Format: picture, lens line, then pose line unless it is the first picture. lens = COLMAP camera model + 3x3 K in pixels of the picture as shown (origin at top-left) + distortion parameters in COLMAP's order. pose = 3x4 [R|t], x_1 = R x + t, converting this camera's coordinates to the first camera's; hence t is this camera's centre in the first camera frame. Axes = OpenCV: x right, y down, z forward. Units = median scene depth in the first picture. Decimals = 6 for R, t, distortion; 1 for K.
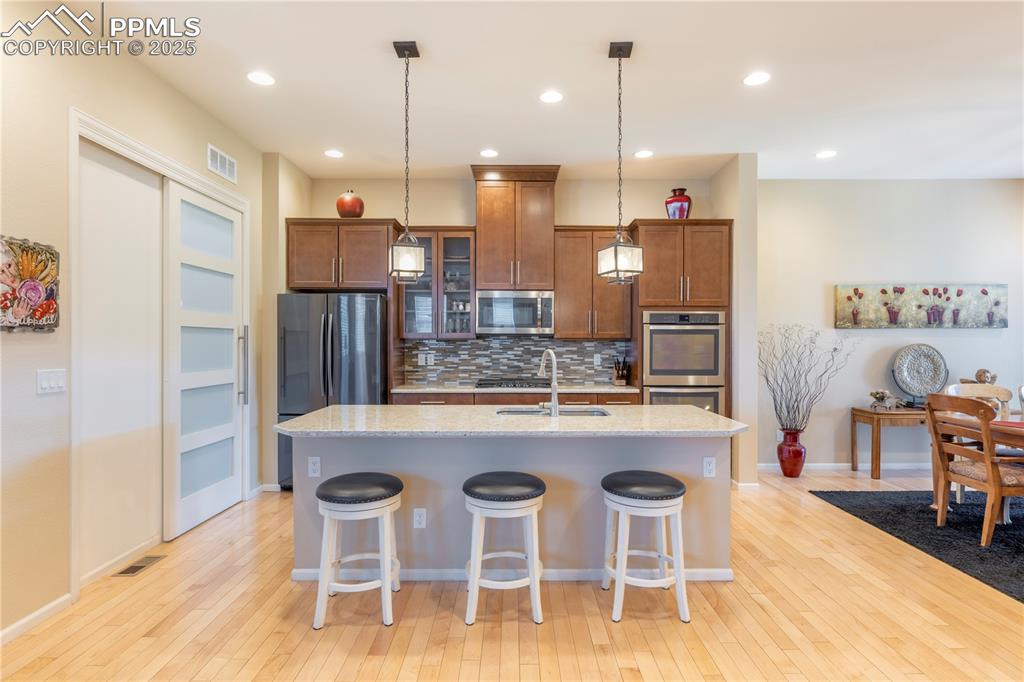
lens RADIAL K [[529.4, 0, 515.7], [0, 529.4, 344.0], [0, 0, 1]] dist [0.000482, -0.003430]
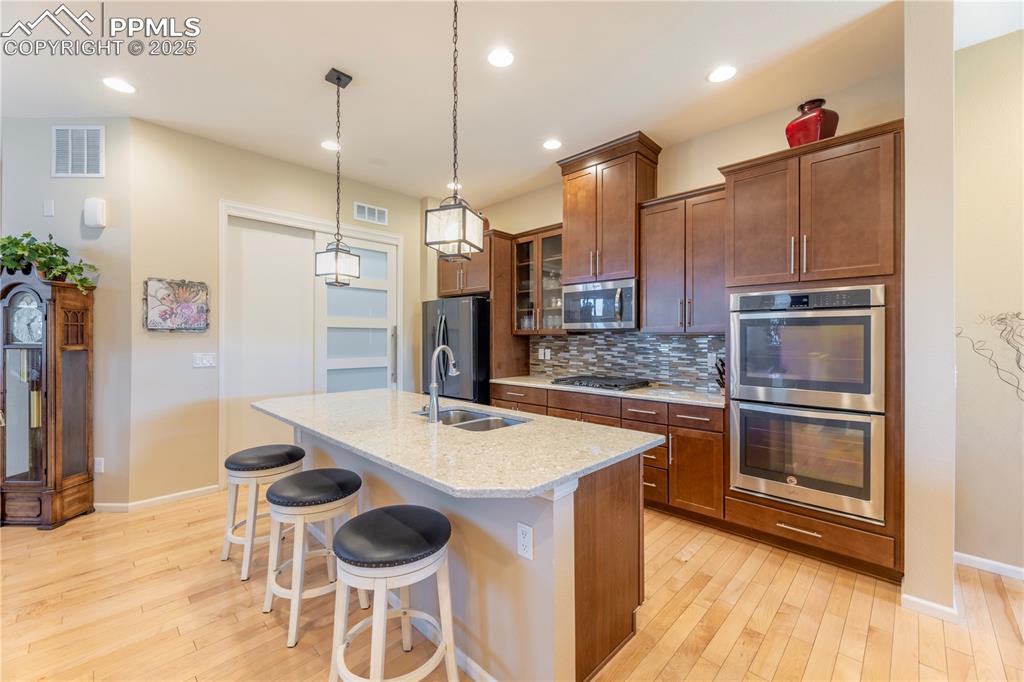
lens RADIAL K [[414.3, 0, 509.9], [0, 414.3, 339.0], [0, 0, 1]] dist [0.000929, -0.001335]
pose [[0.710694, 0.000783, -0.703501, 0.379798], [-0.002792, 0.999995, -0.001708, 0.000111], [0.703496, 0.003178, 0.710692, 0.355005]]
